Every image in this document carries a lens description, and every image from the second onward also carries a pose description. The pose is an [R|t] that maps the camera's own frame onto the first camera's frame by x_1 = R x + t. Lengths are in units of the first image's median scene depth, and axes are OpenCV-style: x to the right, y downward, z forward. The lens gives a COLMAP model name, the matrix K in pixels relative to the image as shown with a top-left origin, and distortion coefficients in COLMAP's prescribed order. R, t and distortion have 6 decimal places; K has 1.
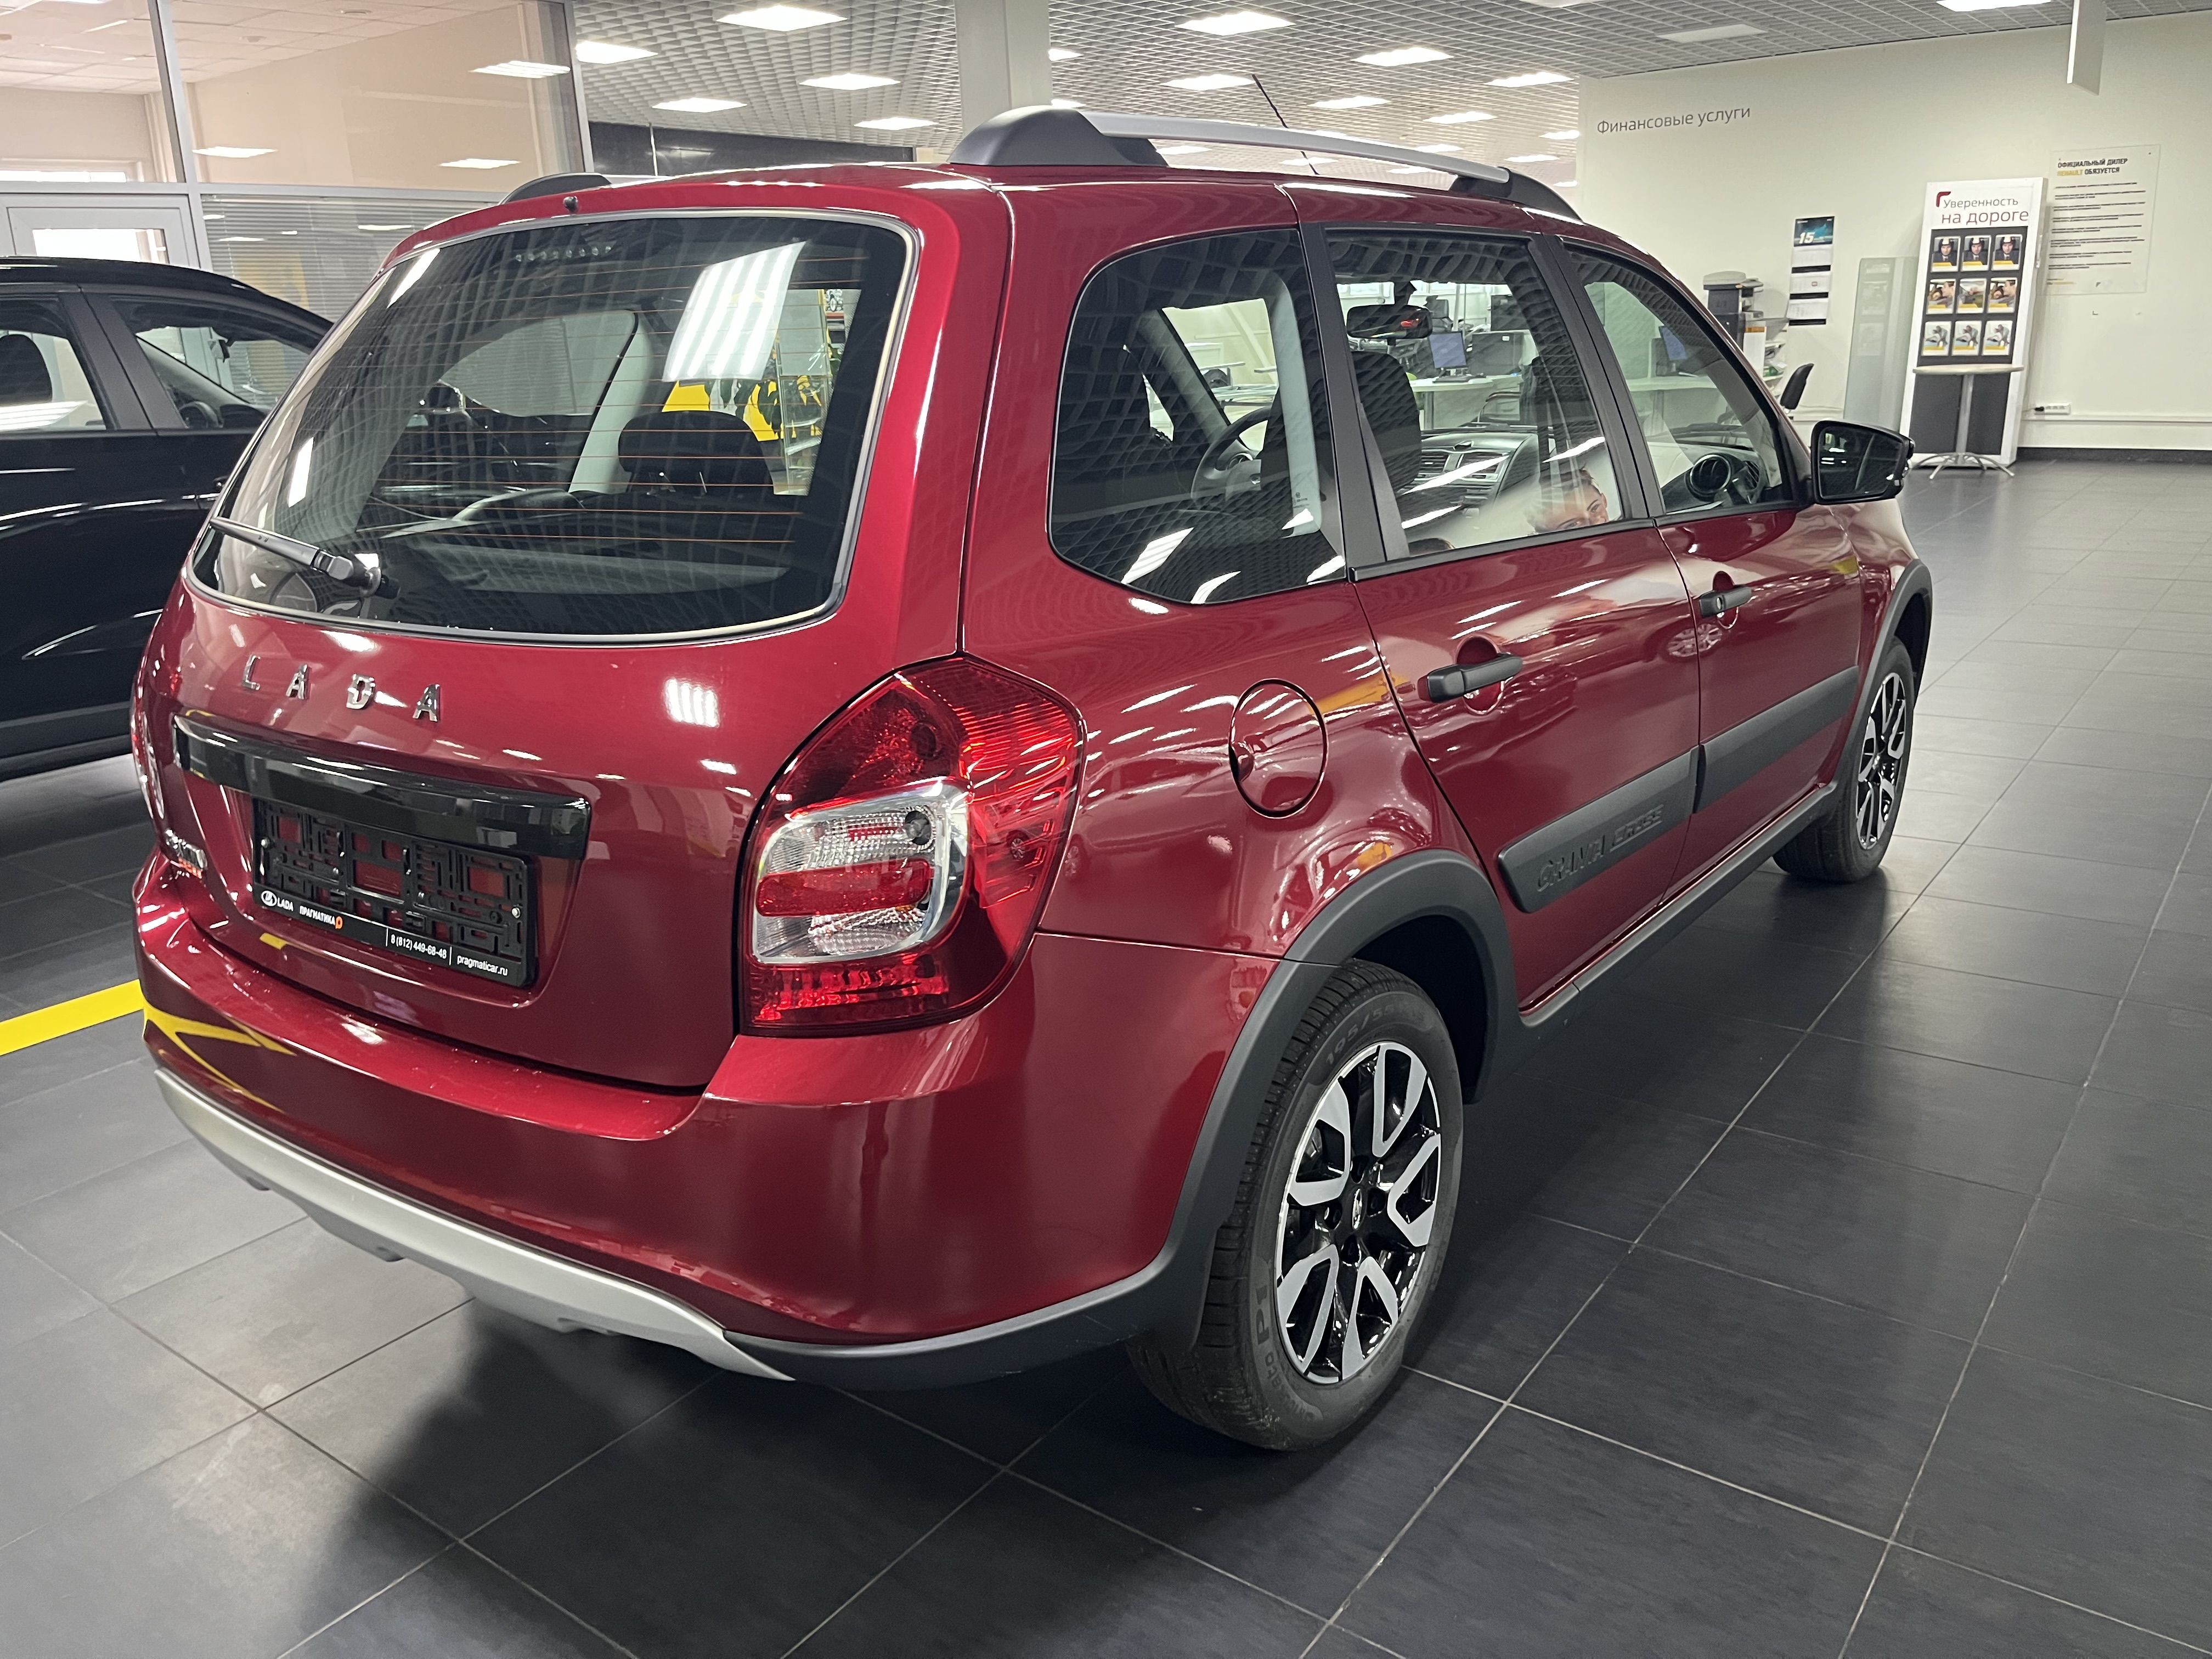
lens RADIAL K [[1694.9, 0, 1106.0], [0, 1694.9, 829.5], [0, 0, 1]] dist [0.008909, -0.041056]
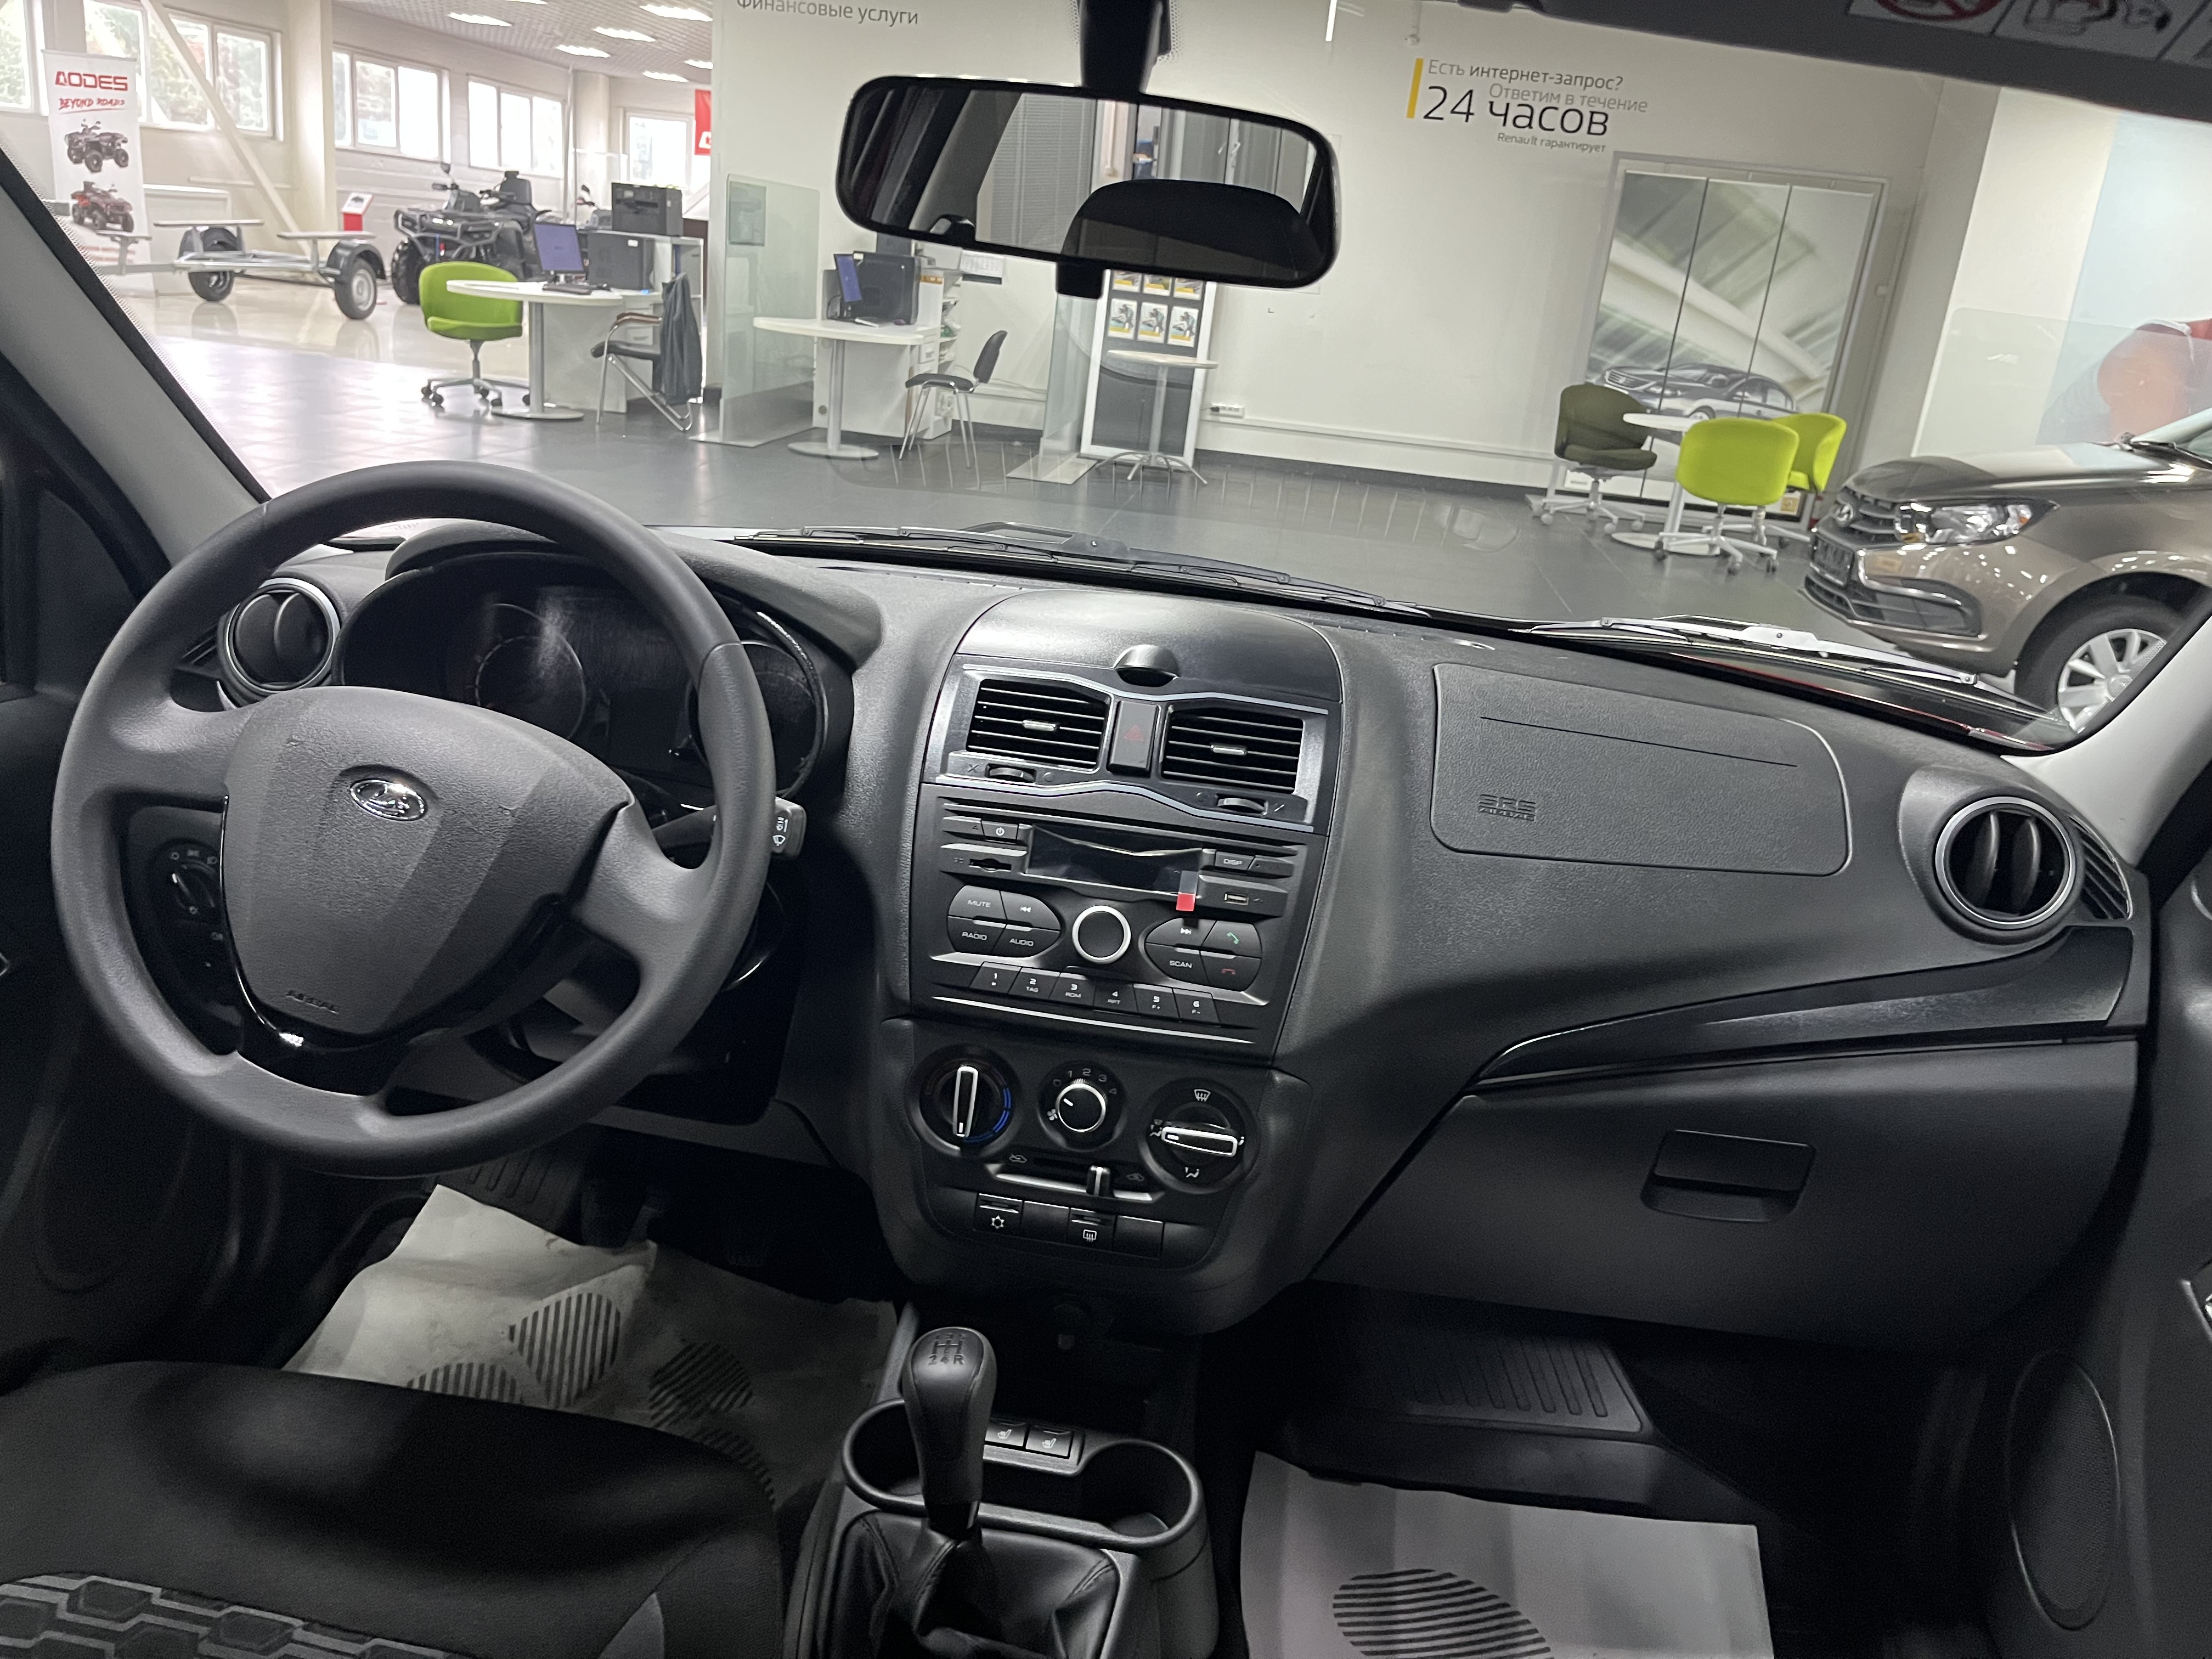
lens RADIAL K [[1673.7, 0, 1085.3], [0, 1673.7, 823.7], [0, 0, 1]] dist [0.093311, -0.140038]
pose [[0.863464, -0.022978, 0.503886, 0.016046], [0.000597, 0.999008, 0.044532, -0.061864], [-0.504410, -0.038151, 0.862621, 0.226806]]
